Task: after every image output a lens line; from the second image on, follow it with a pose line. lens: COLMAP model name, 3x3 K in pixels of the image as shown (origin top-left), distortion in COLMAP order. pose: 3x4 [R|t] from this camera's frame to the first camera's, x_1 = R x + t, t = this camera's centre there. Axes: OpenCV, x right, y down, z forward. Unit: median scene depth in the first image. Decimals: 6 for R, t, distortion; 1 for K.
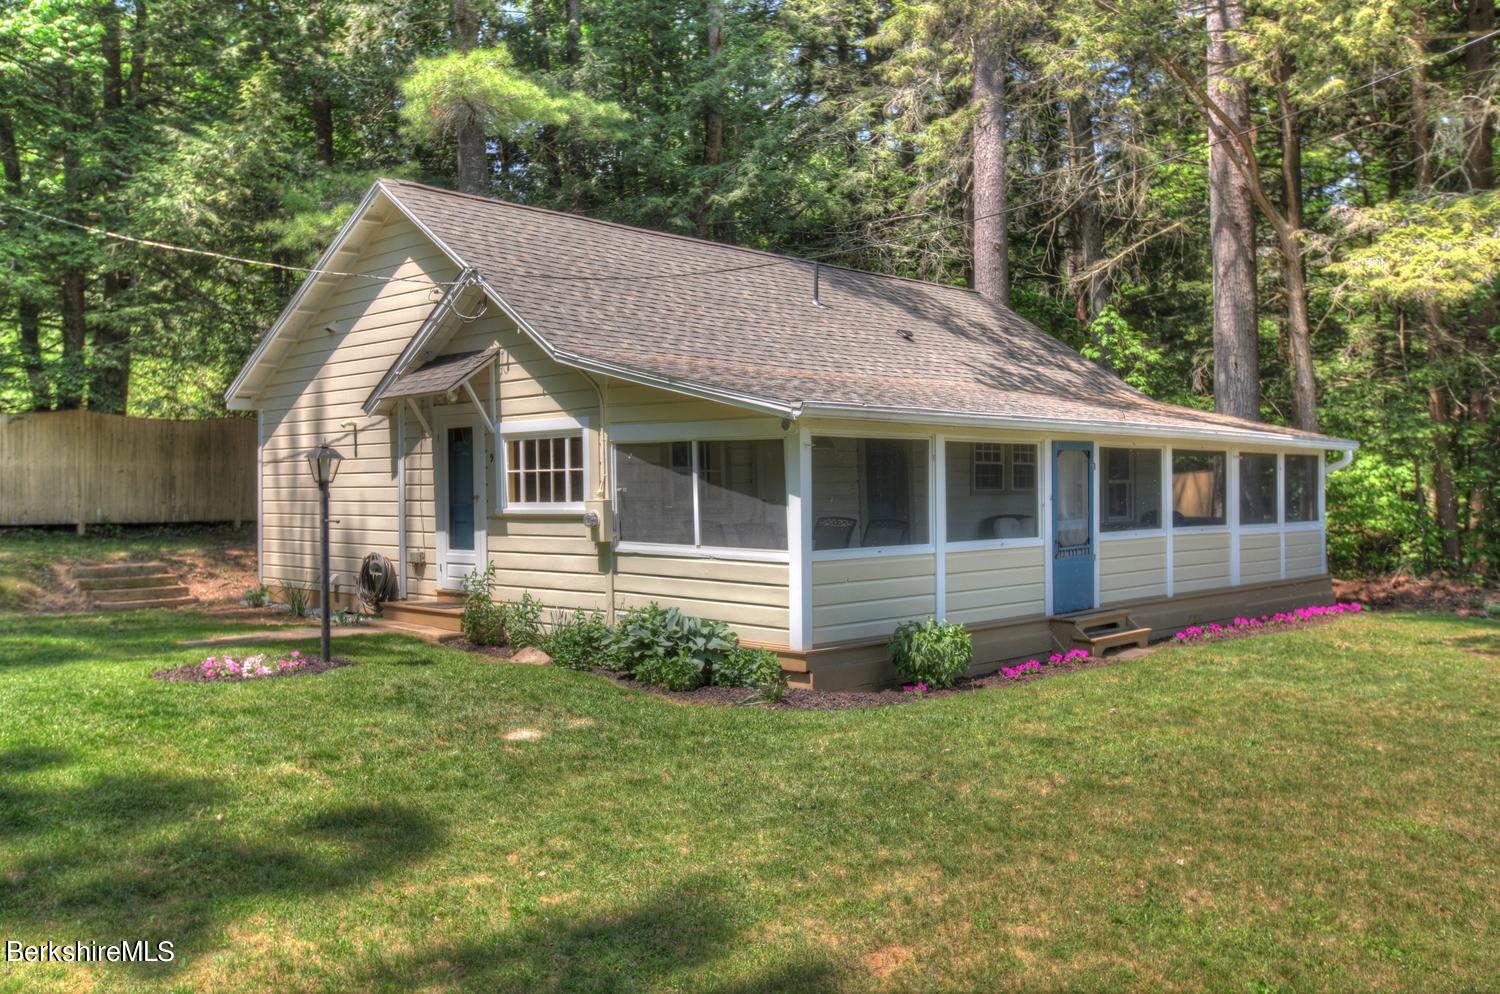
lens RADIAL K [[1325.5, 0, 738.7], [0, 1325.5, 495.7], [0, 0, 1]] dist [0.001519, 0.042595]
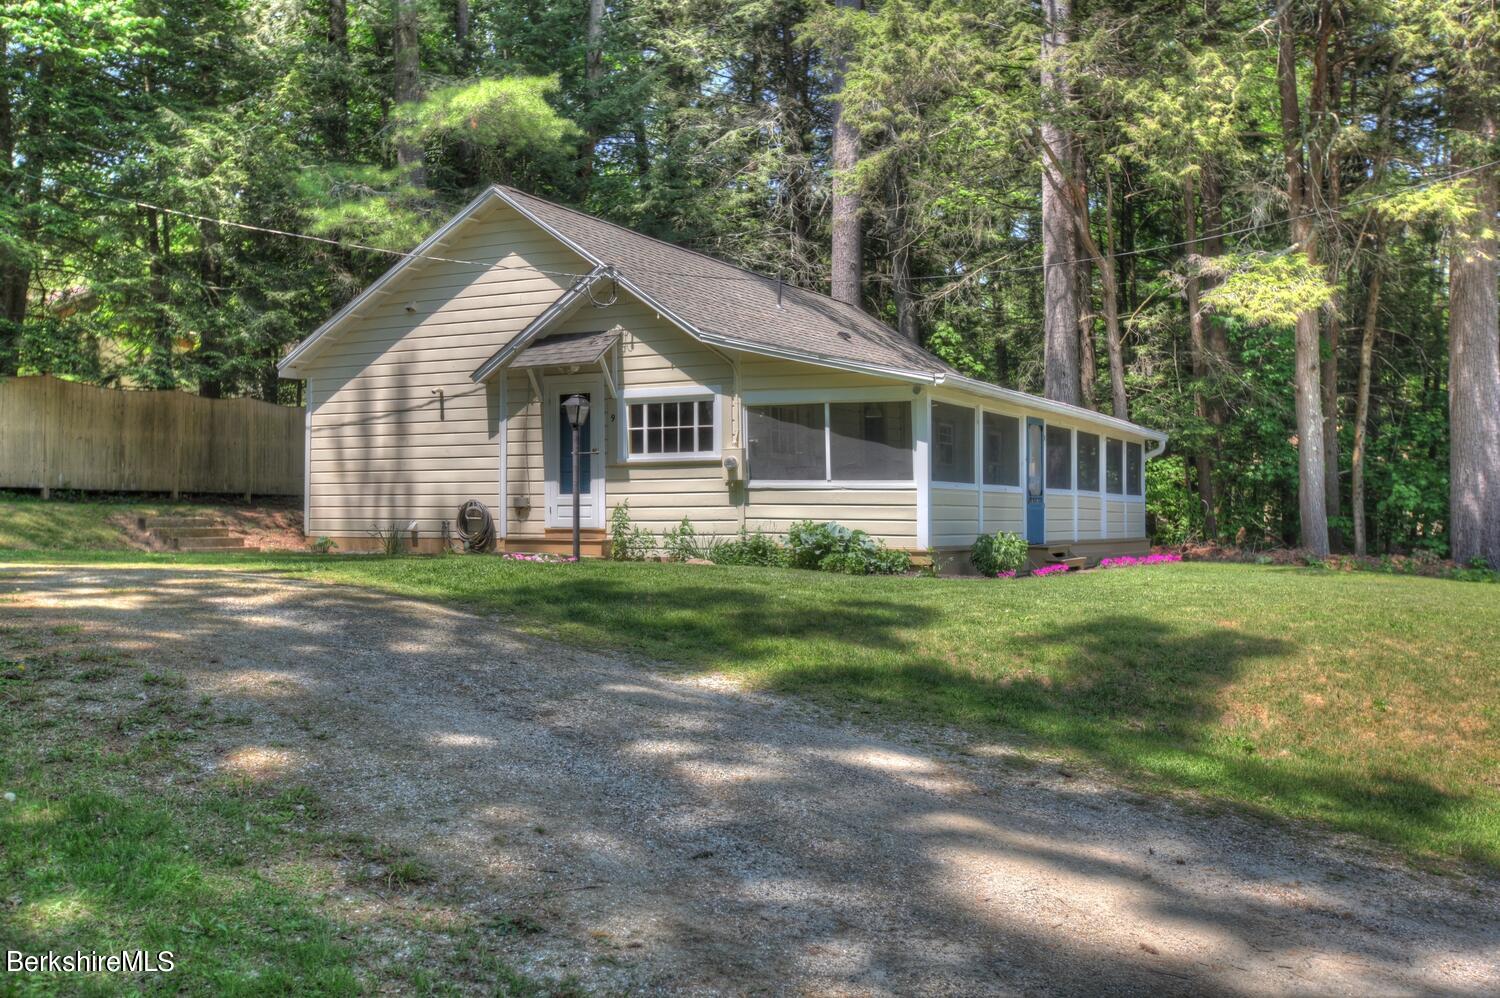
lens RADIAL K [[1480.4, 0, 754.8], [0, 1480.4, 494.9], [0, 0, 1]] dist [0.005575, 0.000000]
pose [[0.957650, 0.012718, 0.287652, -0.459433], [-0.006035, 0.999691, -0.024105, 0.076160], [-0.287870, 0.021349, 0.957431, -0.362812]]
